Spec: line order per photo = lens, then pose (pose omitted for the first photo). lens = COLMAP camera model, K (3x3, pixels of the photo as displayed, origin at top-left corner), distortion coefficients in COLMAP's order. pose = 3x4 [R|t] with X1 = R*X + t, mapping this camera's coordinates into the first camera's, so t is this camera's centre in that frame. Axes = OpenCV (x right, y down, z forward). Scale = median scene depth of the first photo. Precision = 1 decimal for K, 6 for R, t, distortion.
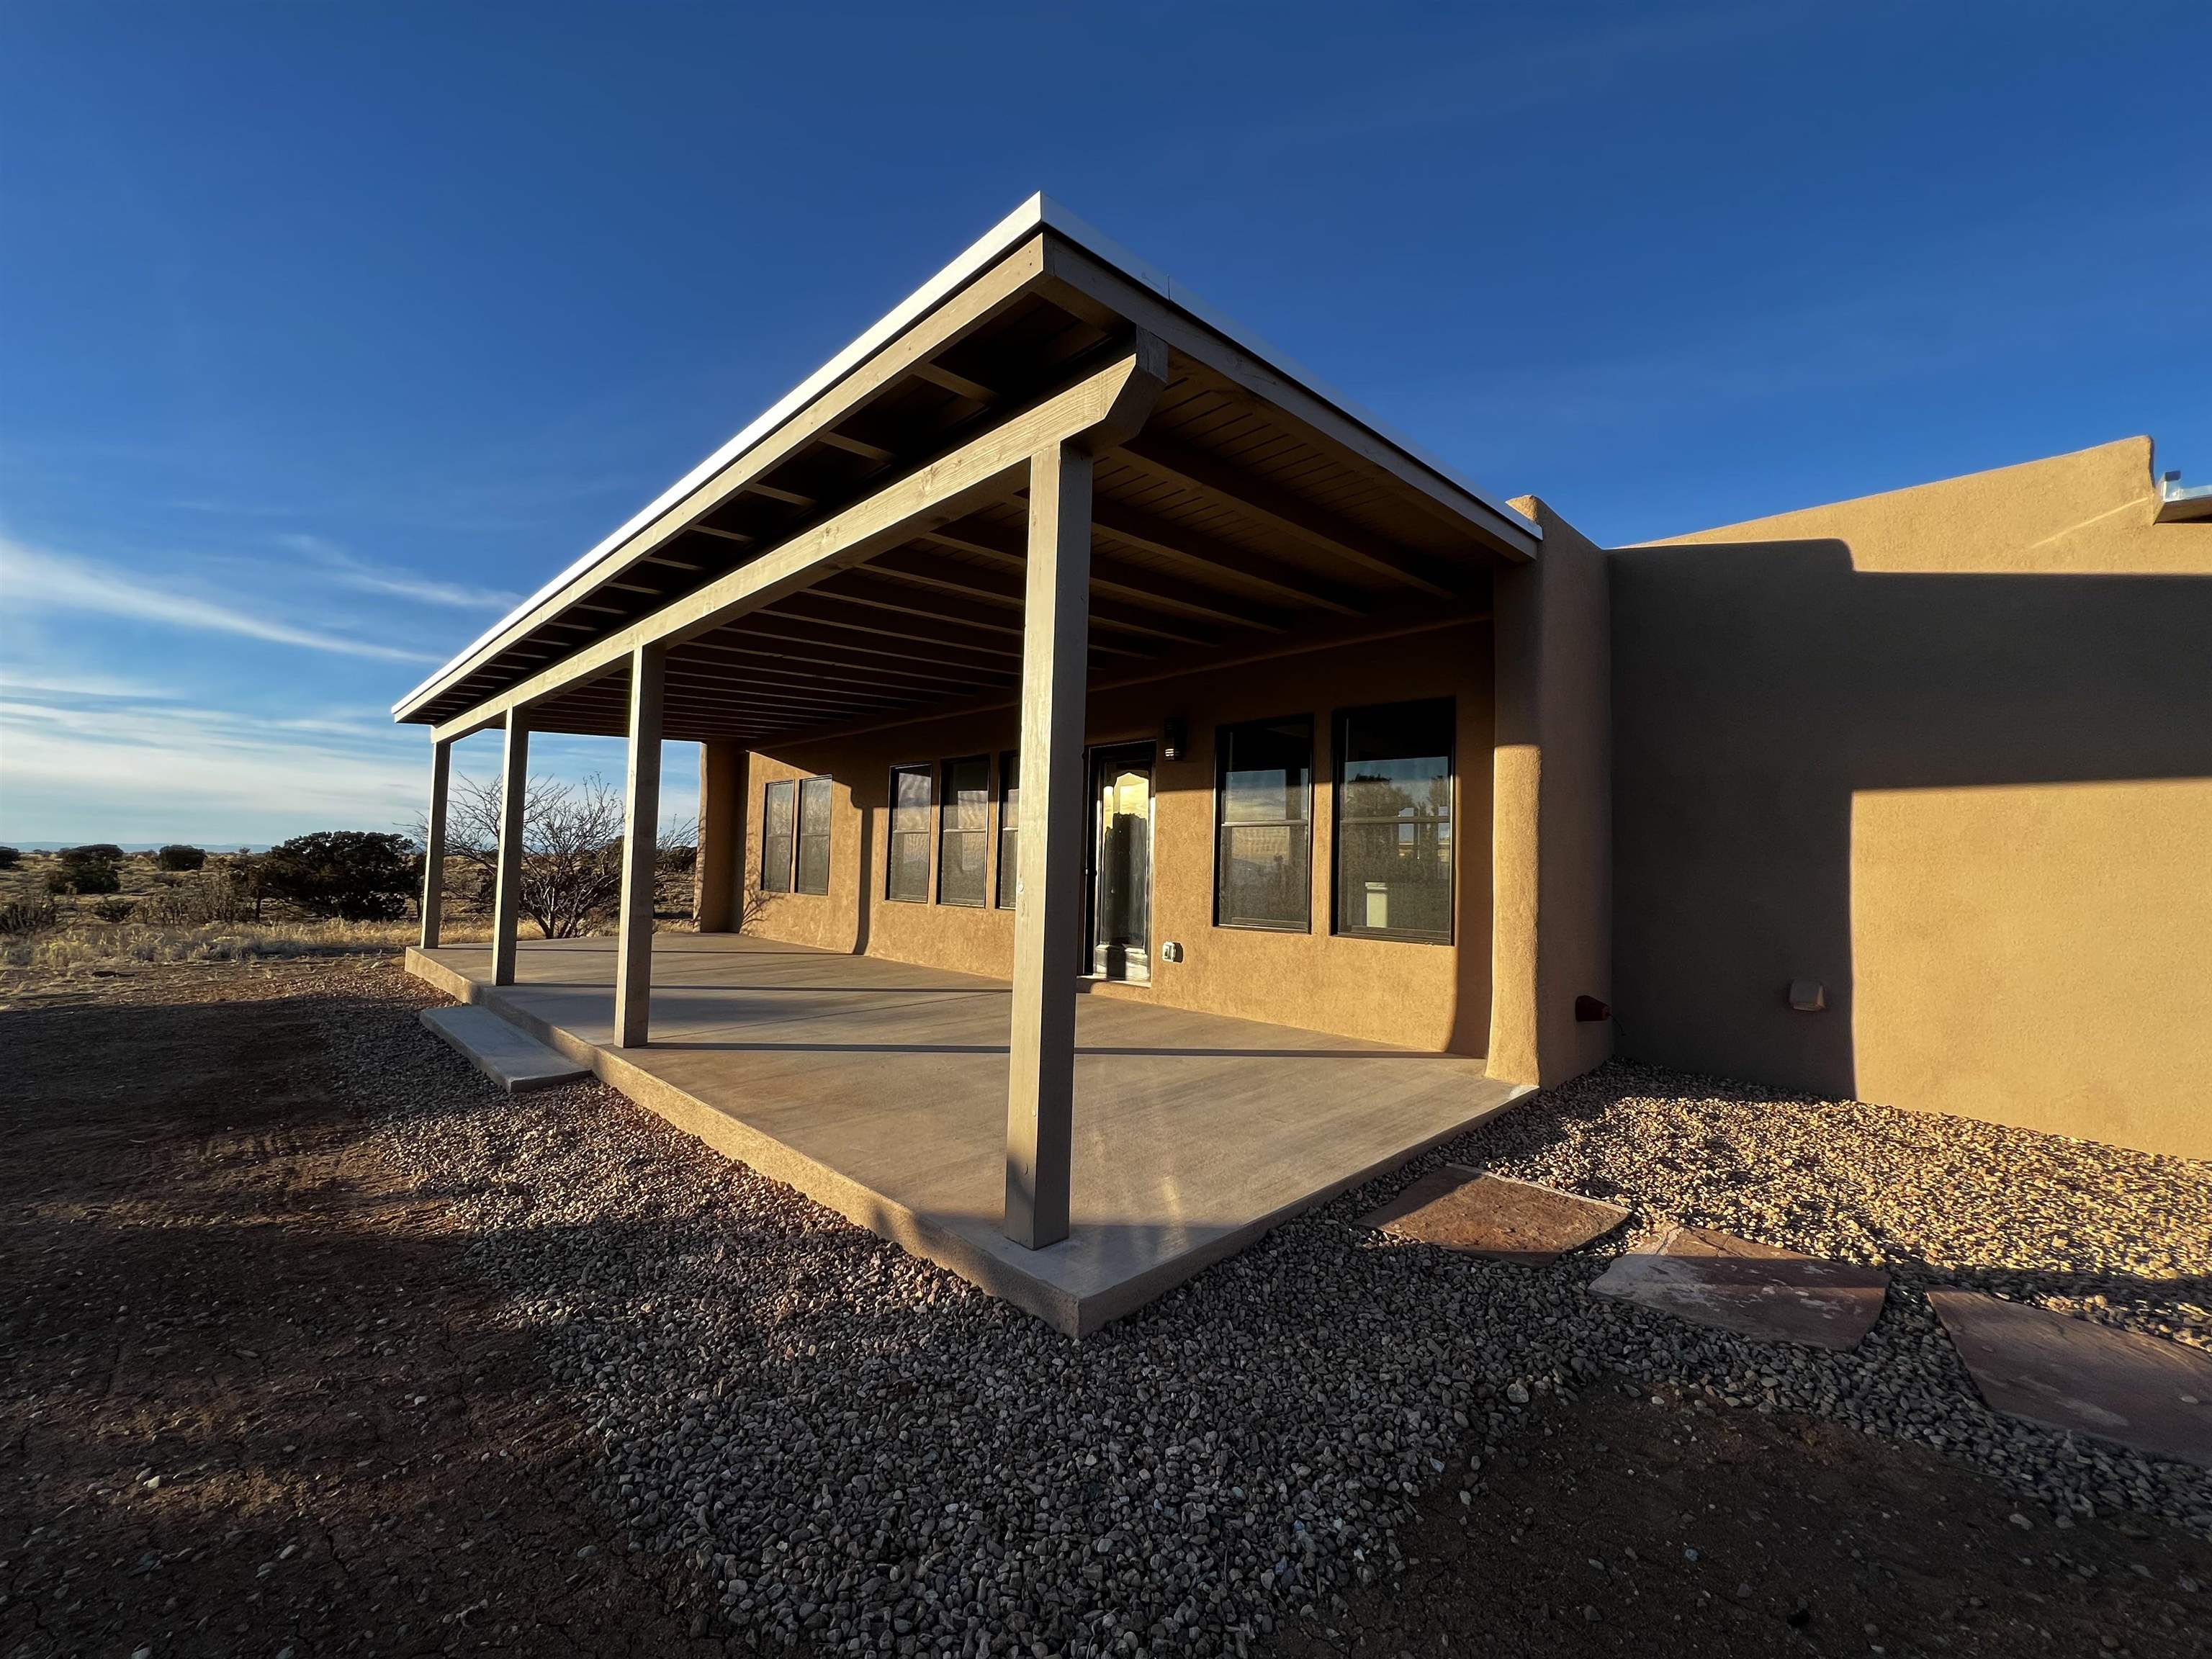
lens RADIAL K [[888.6, 0, 1105.6], [0, 888.6, 833.8], [0, 0, 1]] dist [-0.000209, -0.000035]
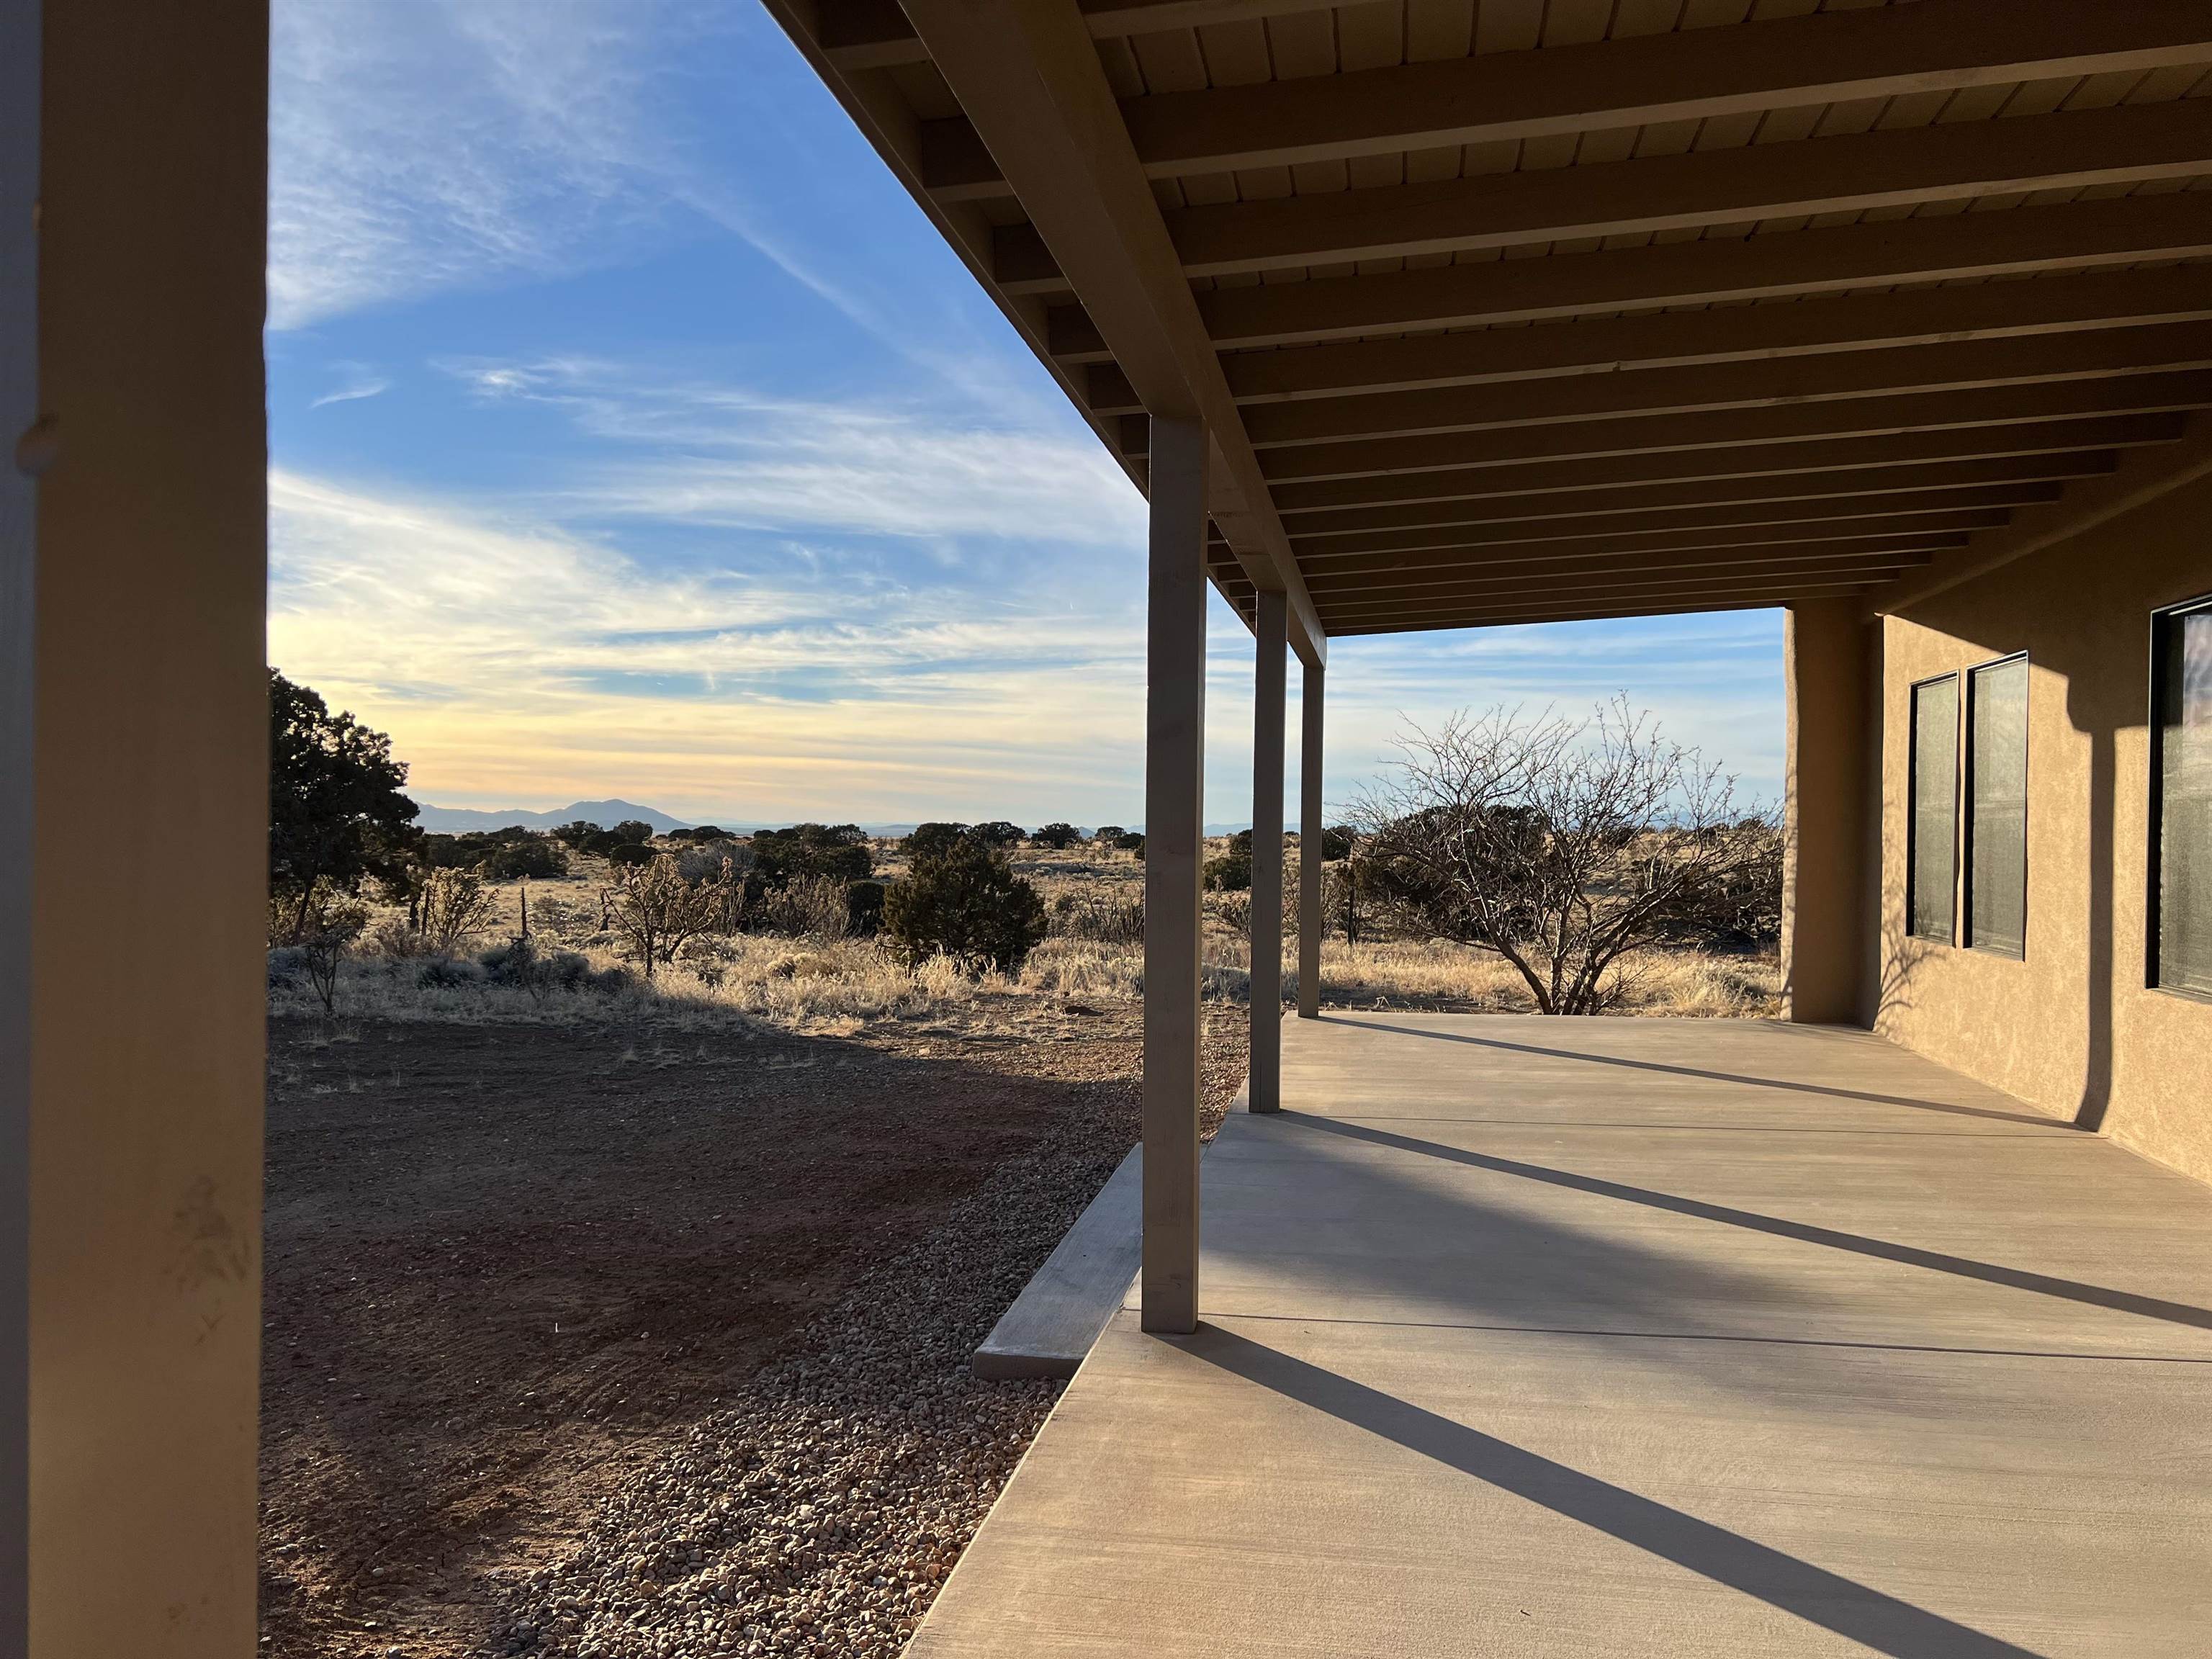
lens RADIAL K [[1677.6, 0, 1105.2], [0, 1677.6, 821.7], [0, 0, 1]] dist [0.037451, 0.002455]
pose [[0.573793, -0.016131, -0.818841, 0.065332], [0.031960, 0.999485, 0.002707, -0.006291], [0.818376, -0.027723, 0.574014, 0.251133]]
